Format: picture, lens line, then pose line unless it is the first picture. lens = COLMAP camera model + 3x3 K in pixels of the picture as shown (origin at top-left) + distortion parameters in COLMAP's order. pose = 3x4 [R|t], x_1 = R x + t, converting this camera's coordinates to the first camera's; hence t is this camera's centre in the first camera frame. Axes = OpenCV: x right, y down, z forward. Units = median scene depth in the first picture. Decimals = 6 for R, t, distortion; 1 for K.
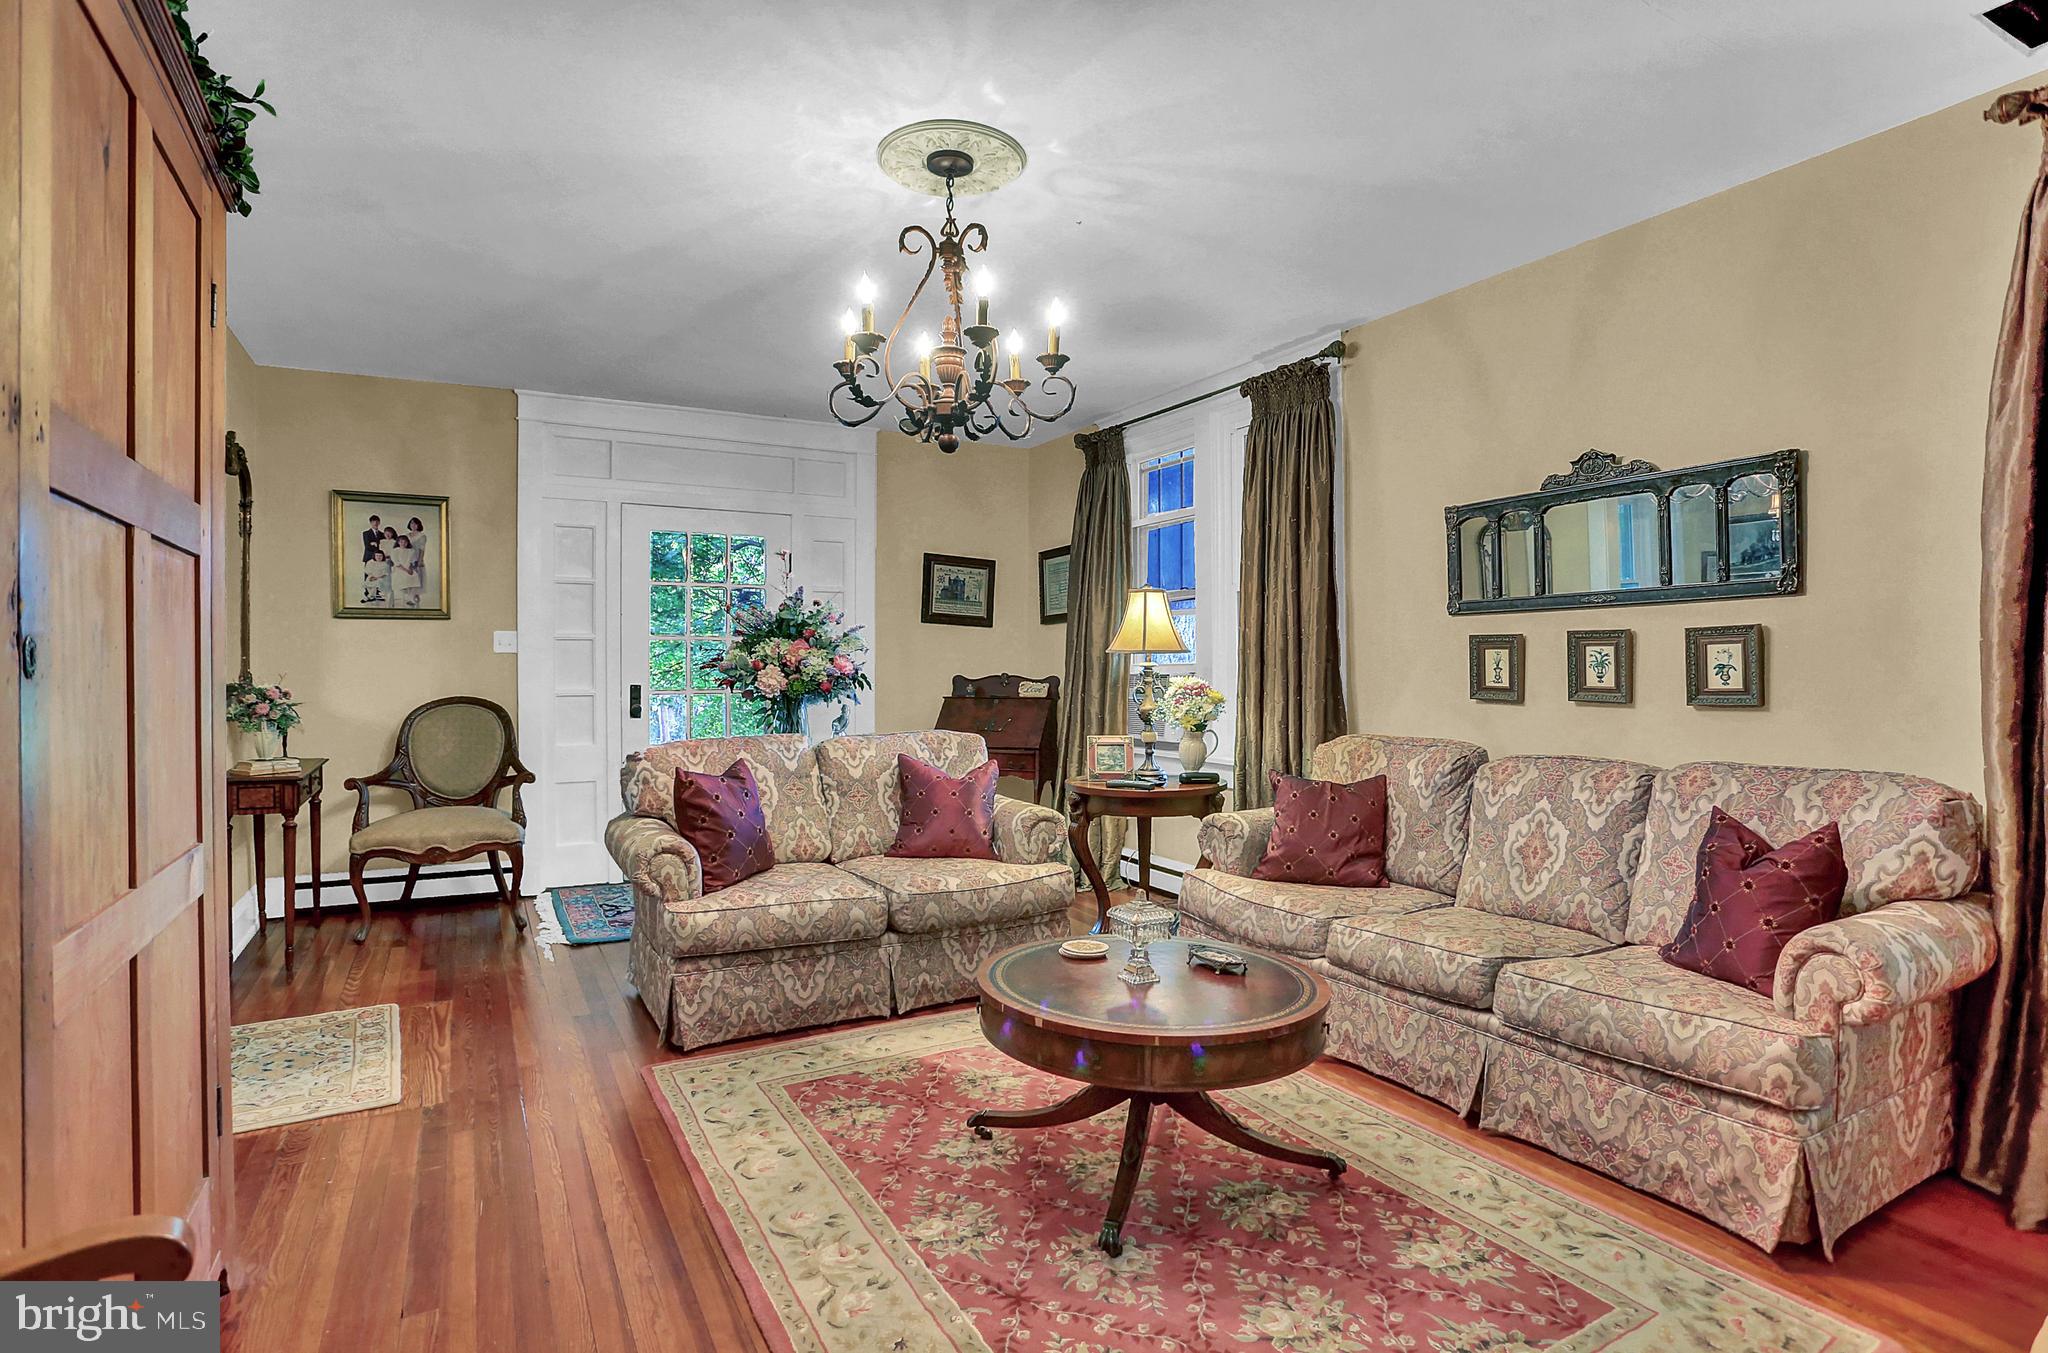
lens RADIAL K [[997.3, 0, 1024.0], [0, 997.3, 676.5], [0, 0, 1]] dist [-0.069766, 0.000018]
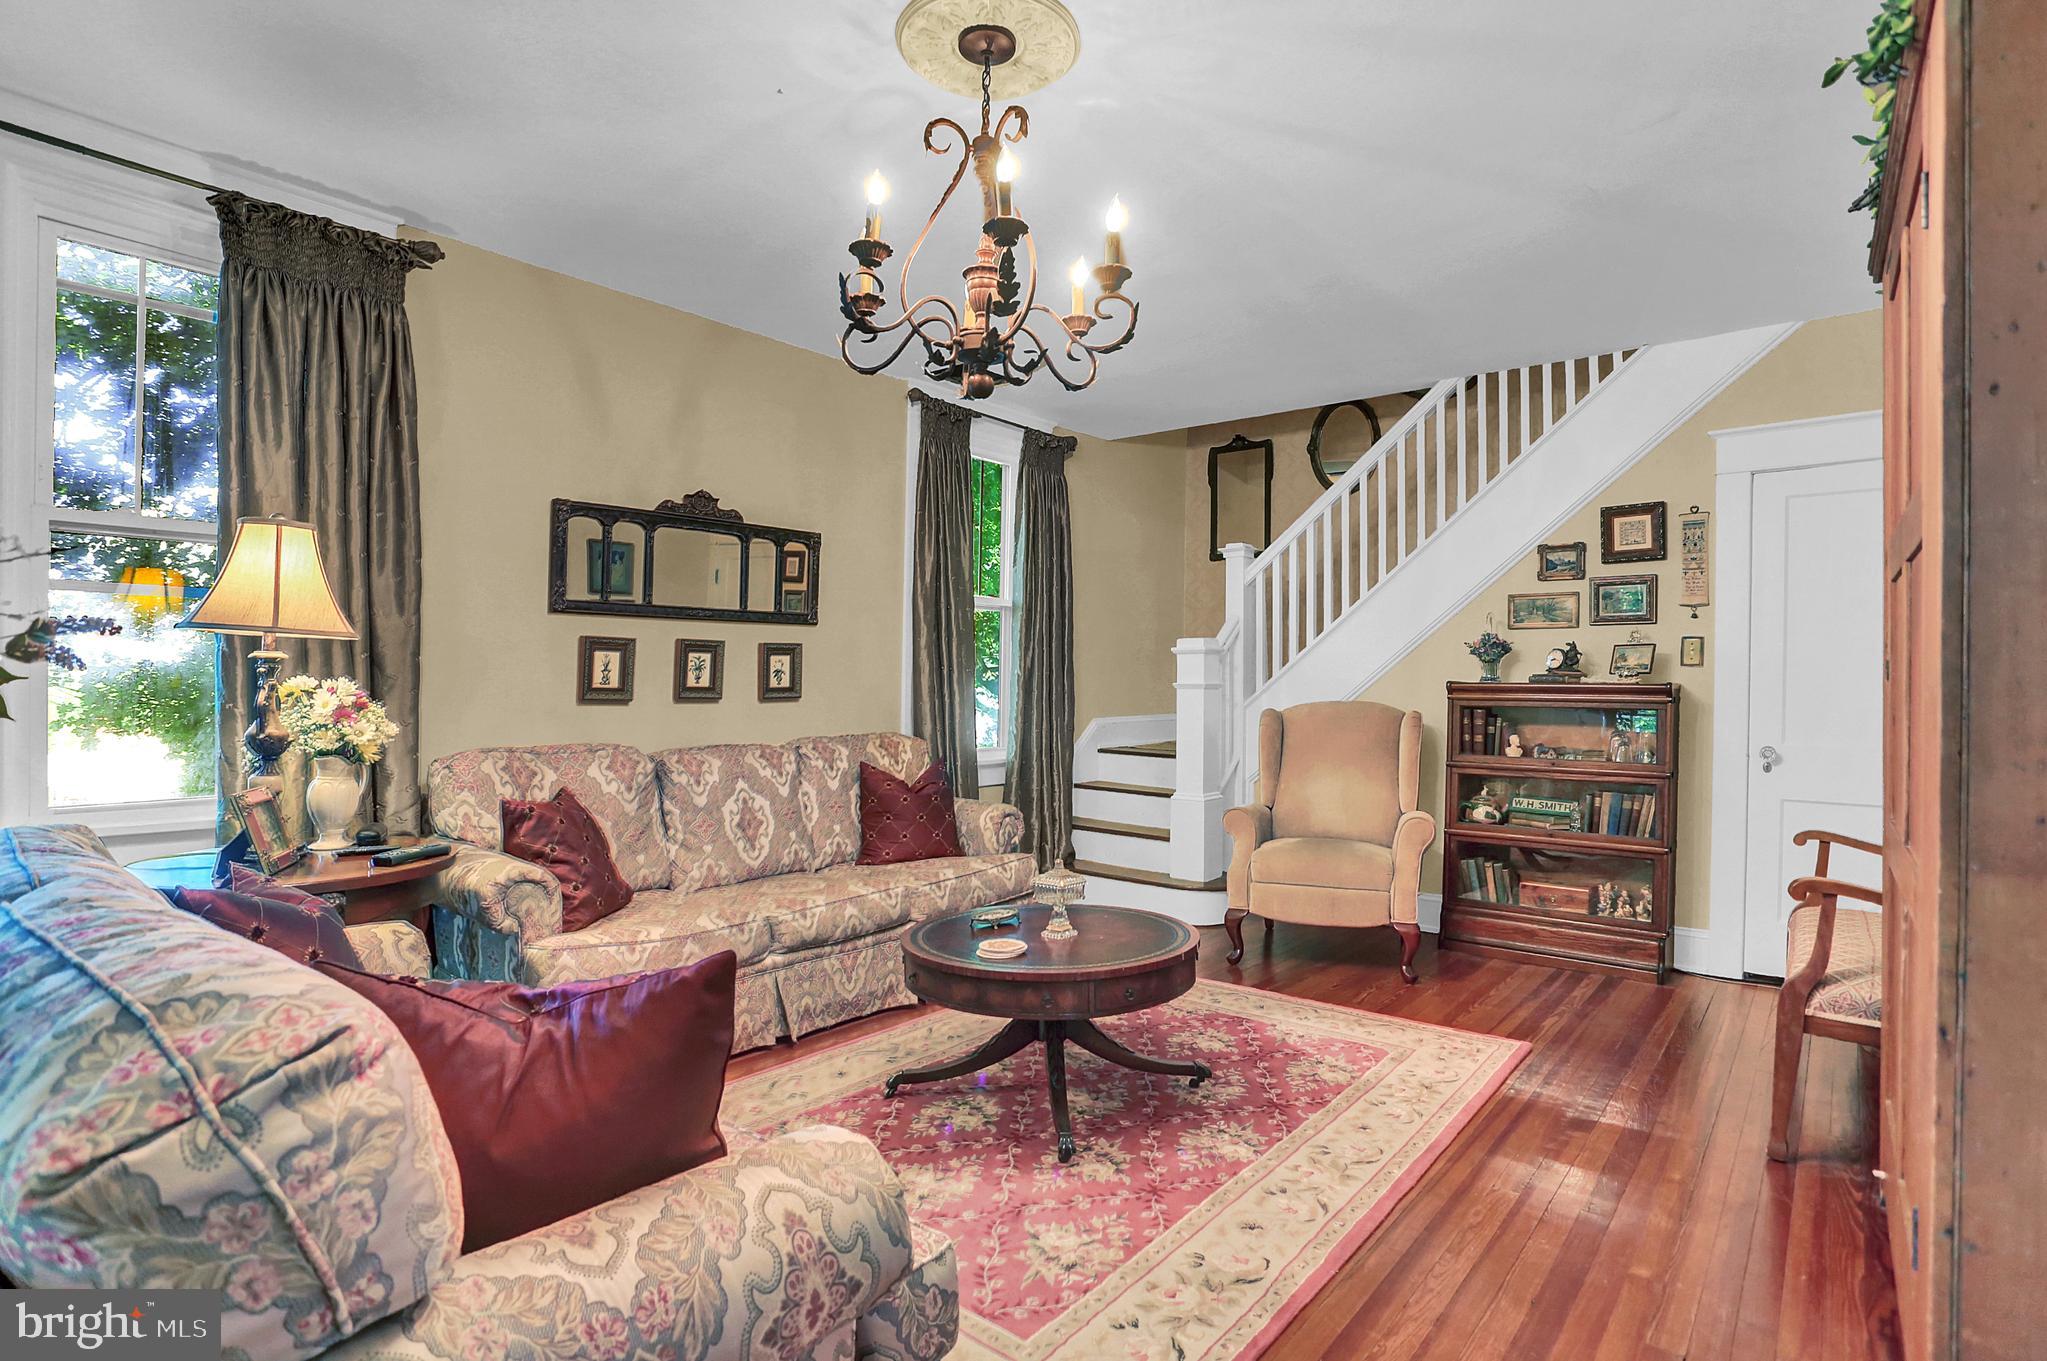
lens RADIAL K [[1019.0, 0, 1023.5], [0, 1019.0, 680.5], [0, 0, 1]] dist [-0.045293, 0.000358]
pose [[-0.351873, -0.000877, 0.936047, -0.774079], [-0.001386, 0.999999, 0.000416, 0.001993], [-0.936047, -0.001151, -0.351873, 1.133755]]
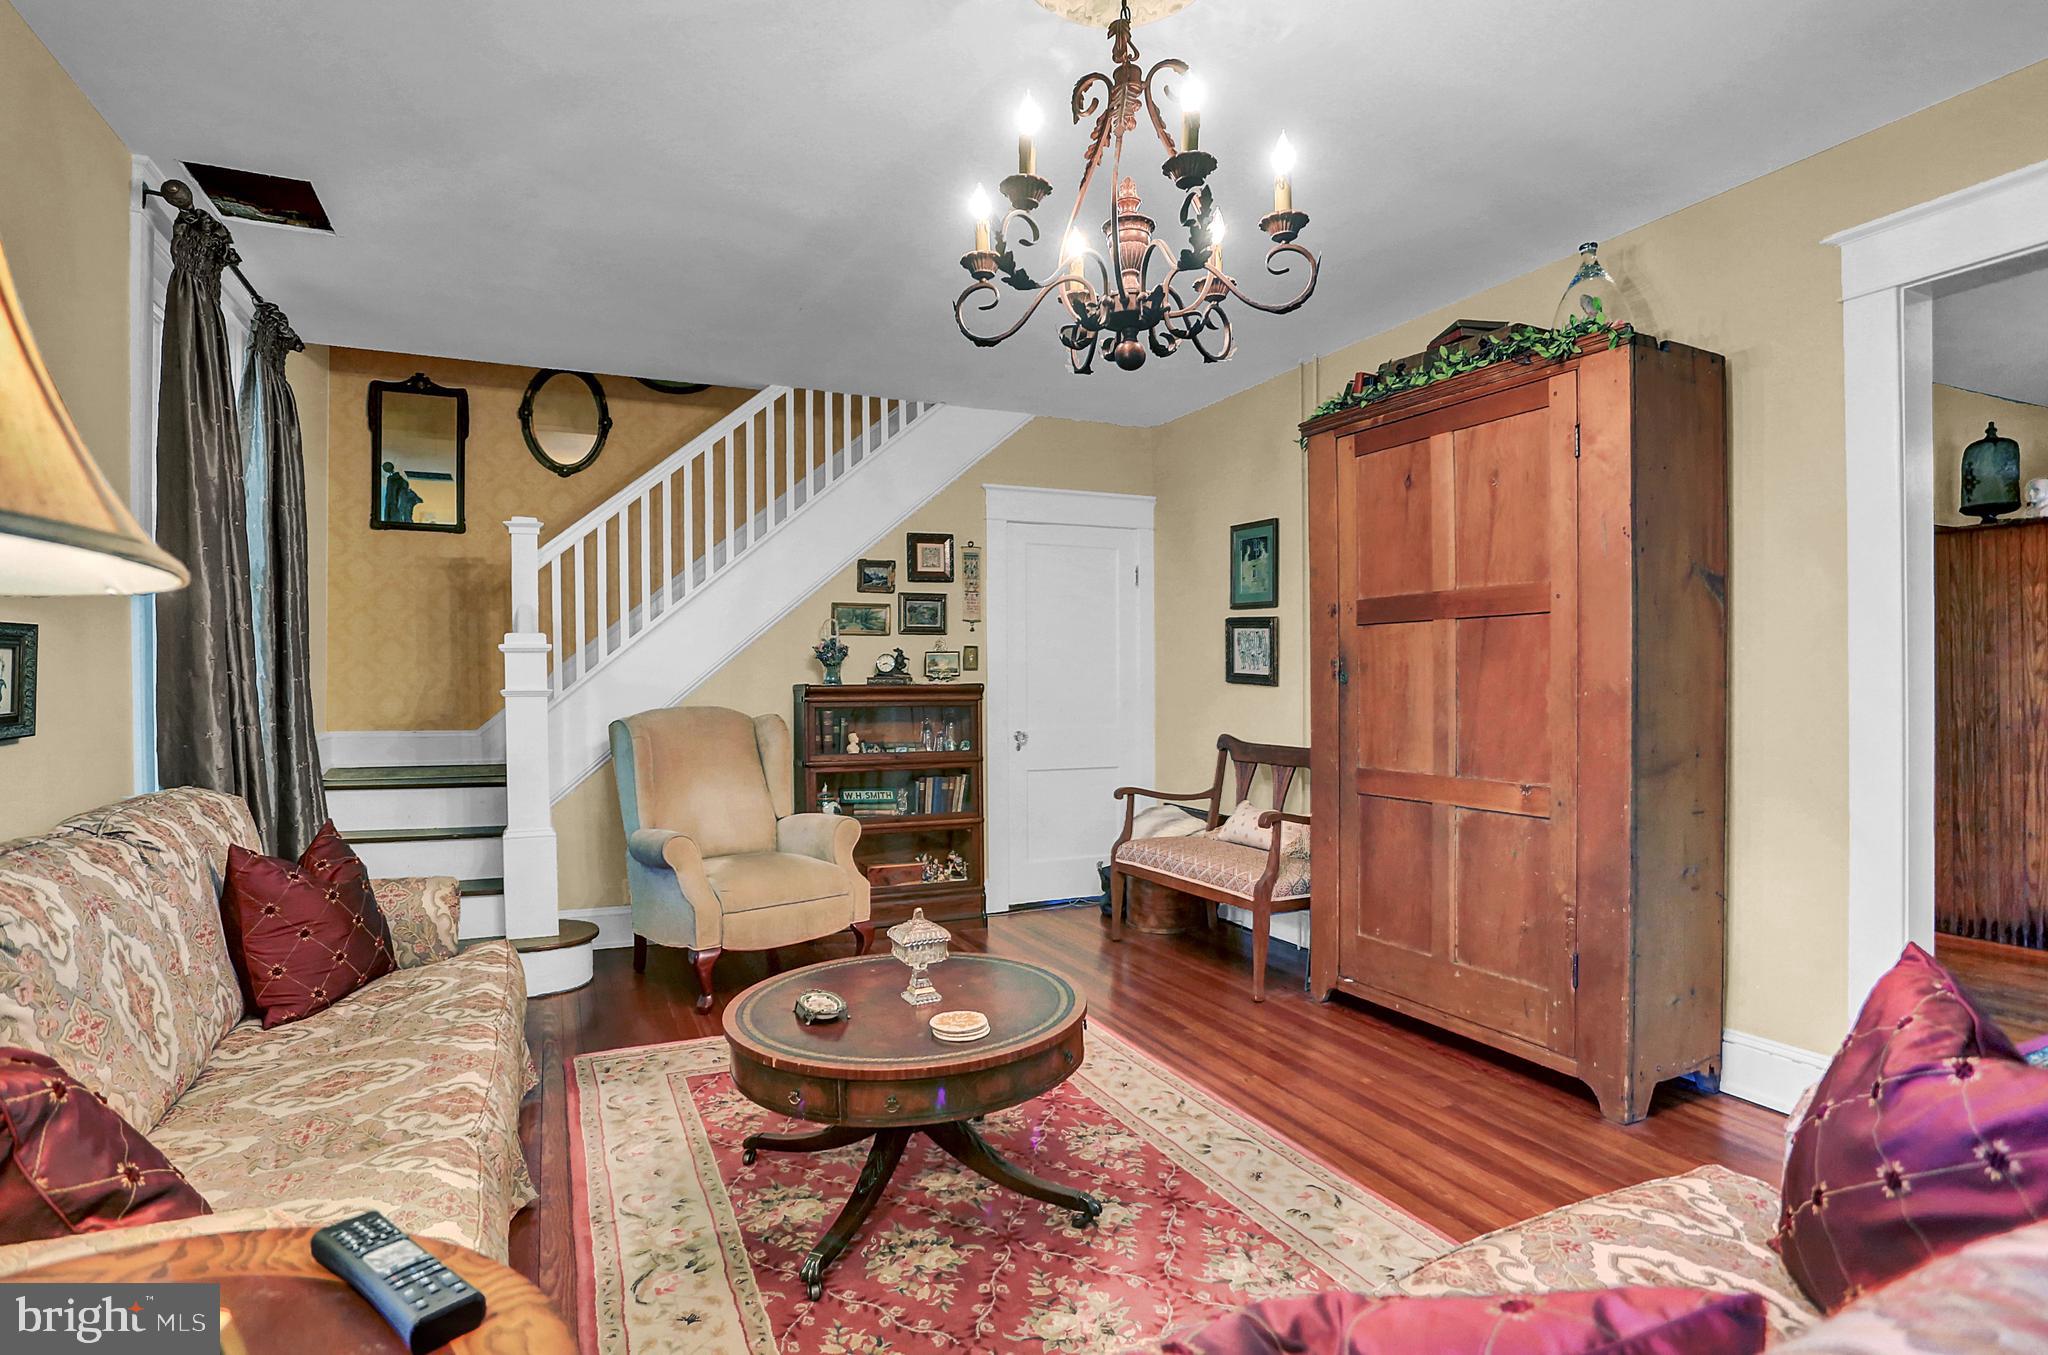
lens RADIAL K [[1035.0, 0, 1024.0], [0, 1035.0, 677.5], [0, 0, 1]] dist [-0.043055, -0.000037]
pose [[-0.996129, 0.008854, 0.087458, -0.060653], [0.008781, 0.999961, -0.001216, -0.002590], [-0.087465, -0.000443, -0.996168, 1.544094]]
